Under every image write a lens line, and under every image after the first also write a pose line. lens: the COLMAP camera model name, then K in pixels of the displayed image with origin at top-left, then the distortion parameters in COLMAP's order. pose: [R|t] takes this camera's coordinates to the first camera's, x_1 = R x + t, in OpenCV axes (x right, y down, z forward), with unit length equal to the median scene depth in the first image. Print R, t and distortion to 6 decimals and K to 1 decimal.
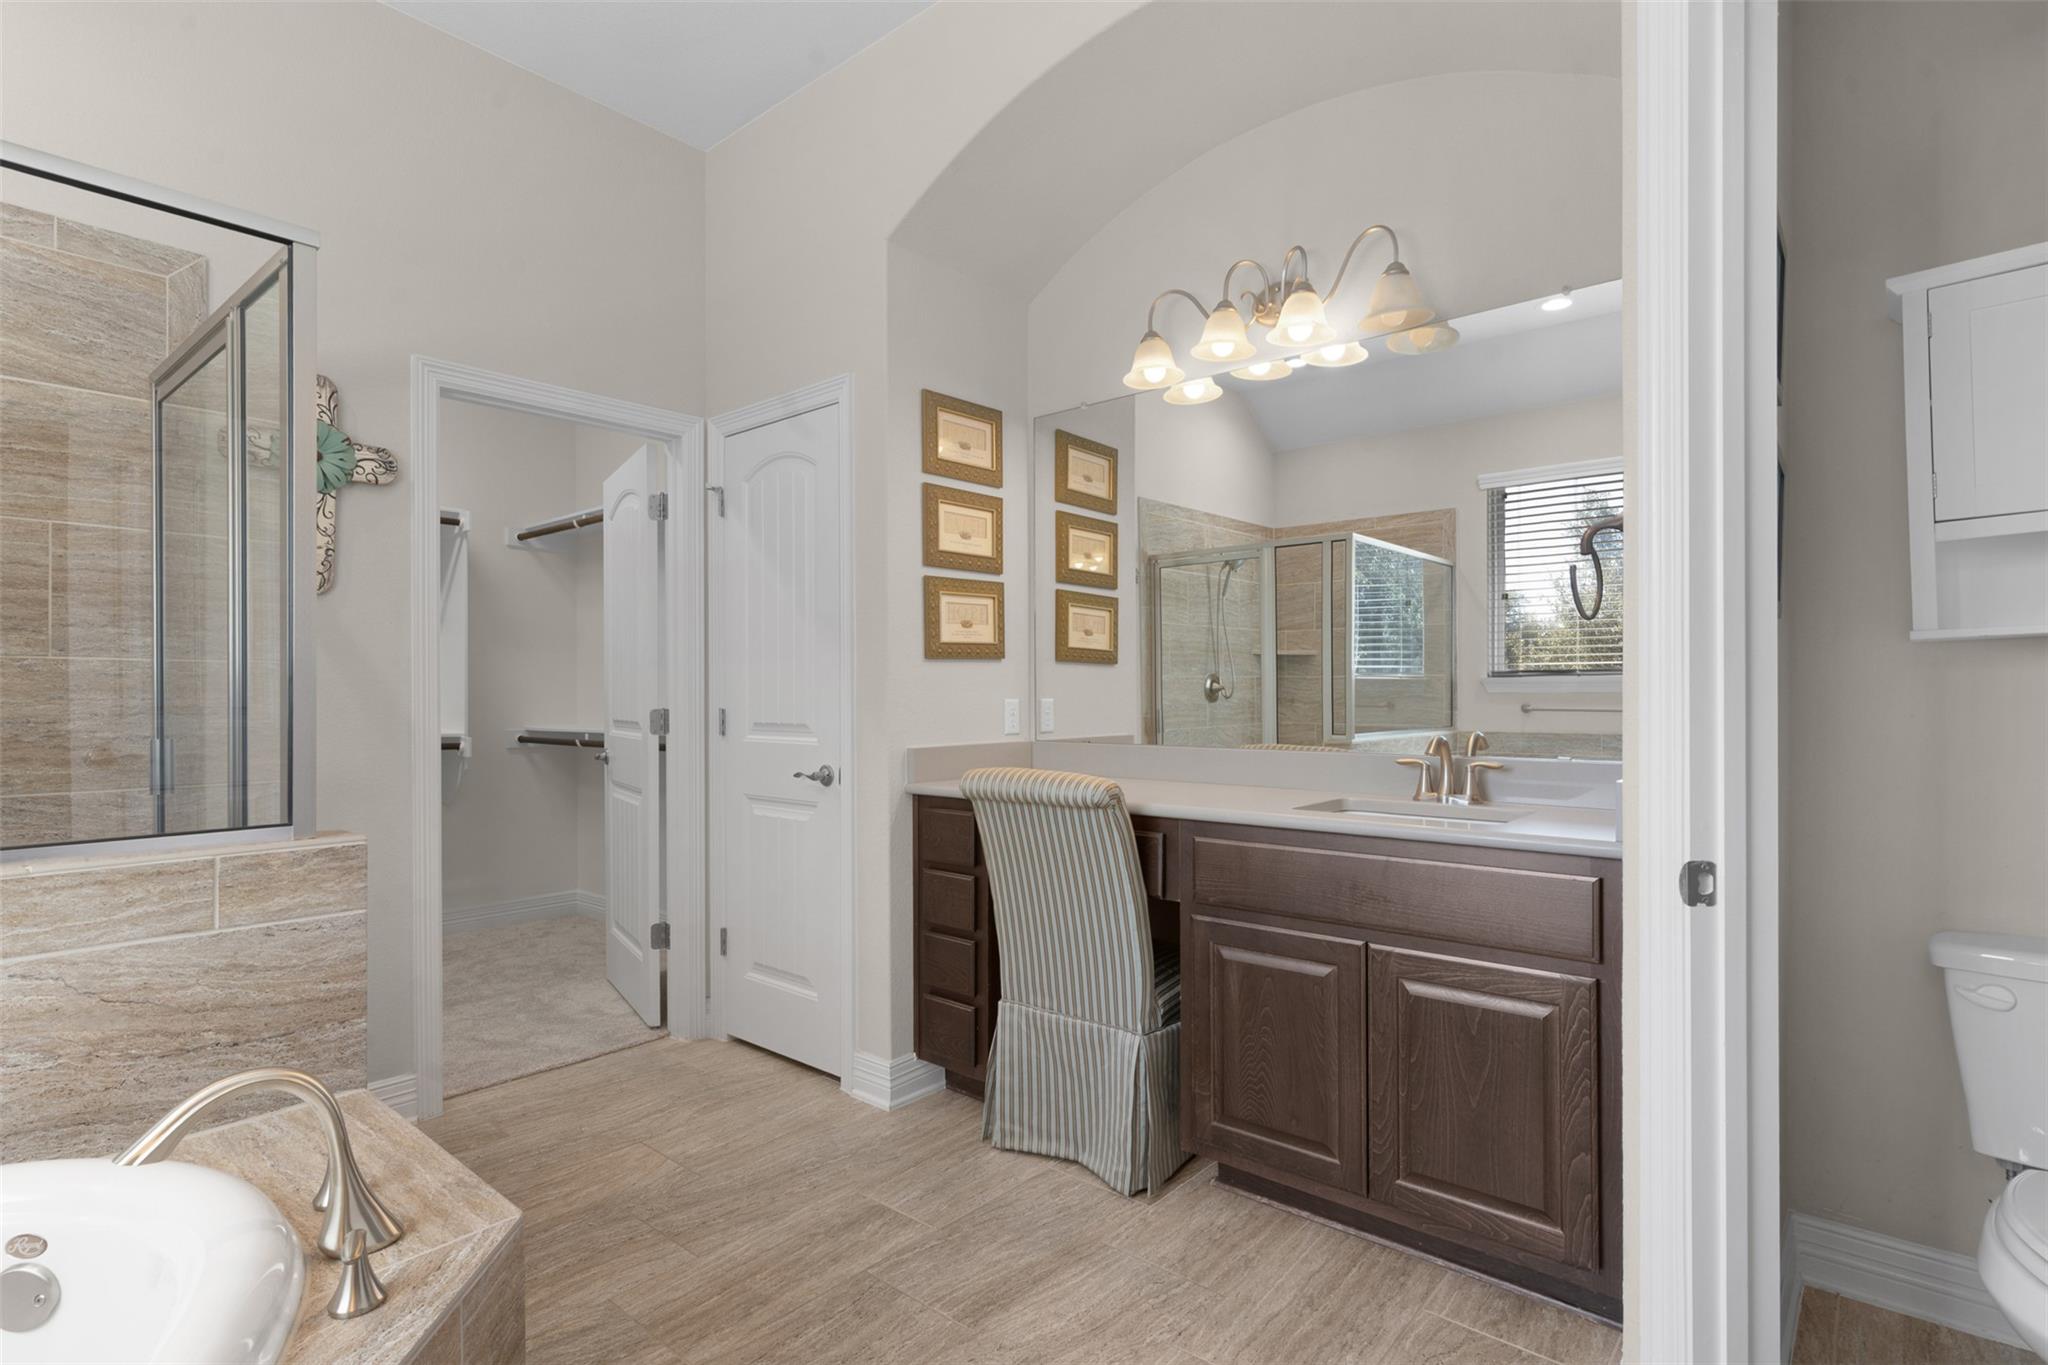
lens RADIAL K [[1006.1, 0, 1002.3], [0, 1006.1, 692.5], [0, 0, 1]] dist [0.003025, -0.000654]
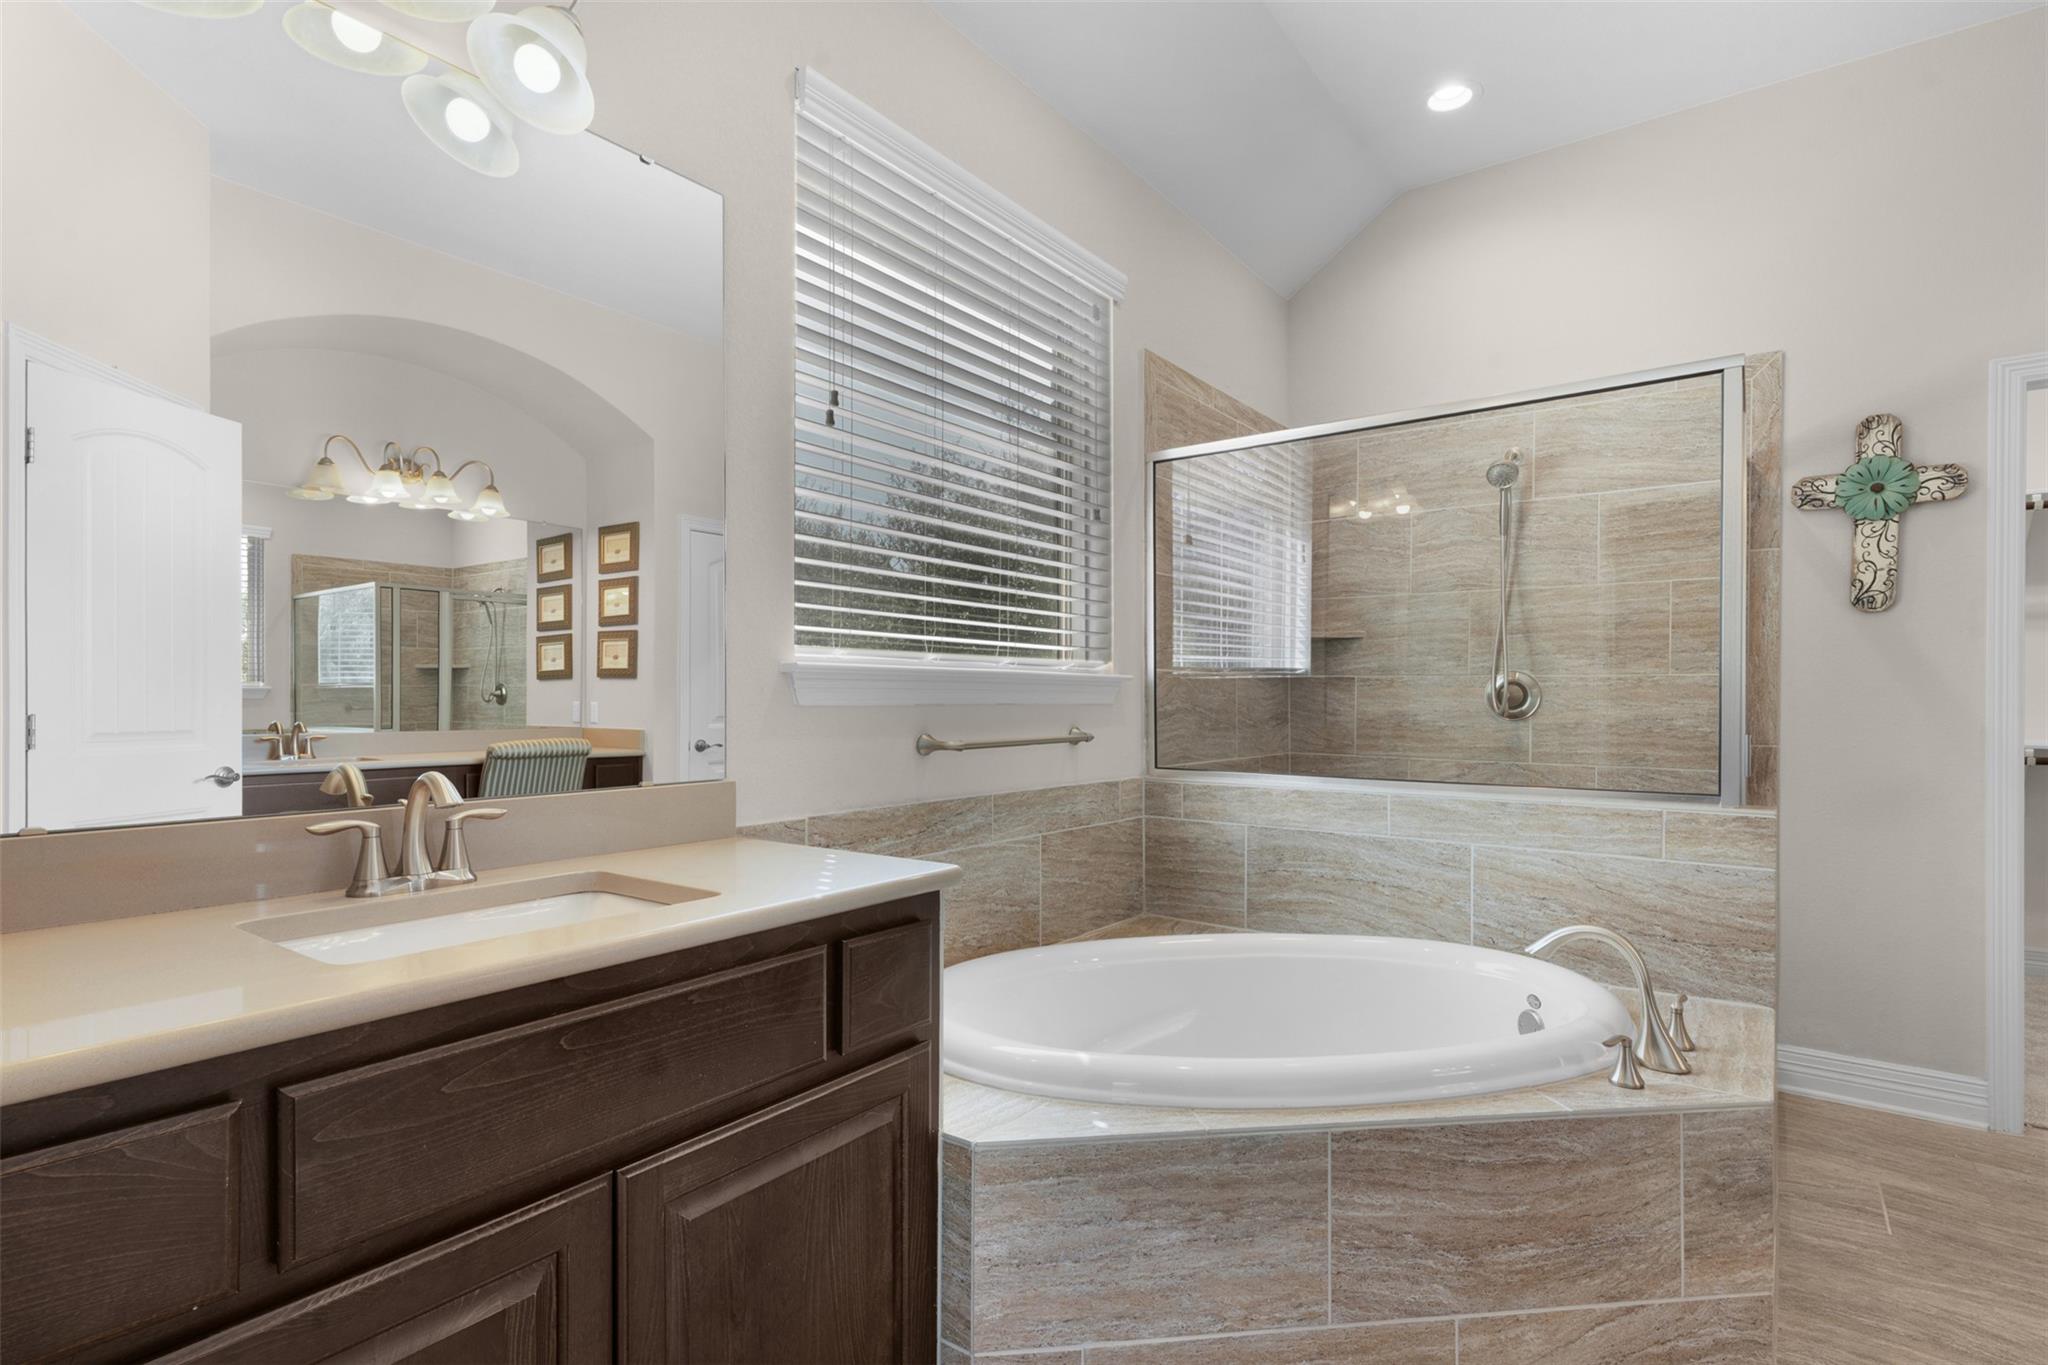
lens RADIAL K [[1006.1, 0, 1017.2], [0, 1006.1, 697.5], [0, 0, 1]] dist [0.003025, -0.000654]
pose [[0.072066, 0.001984, -0.997398, 0.372477], [-0.002446, 0.999995, 0.001812, -0.001941], [0.997397, 0.002309, 0.072070, -0.033904]]
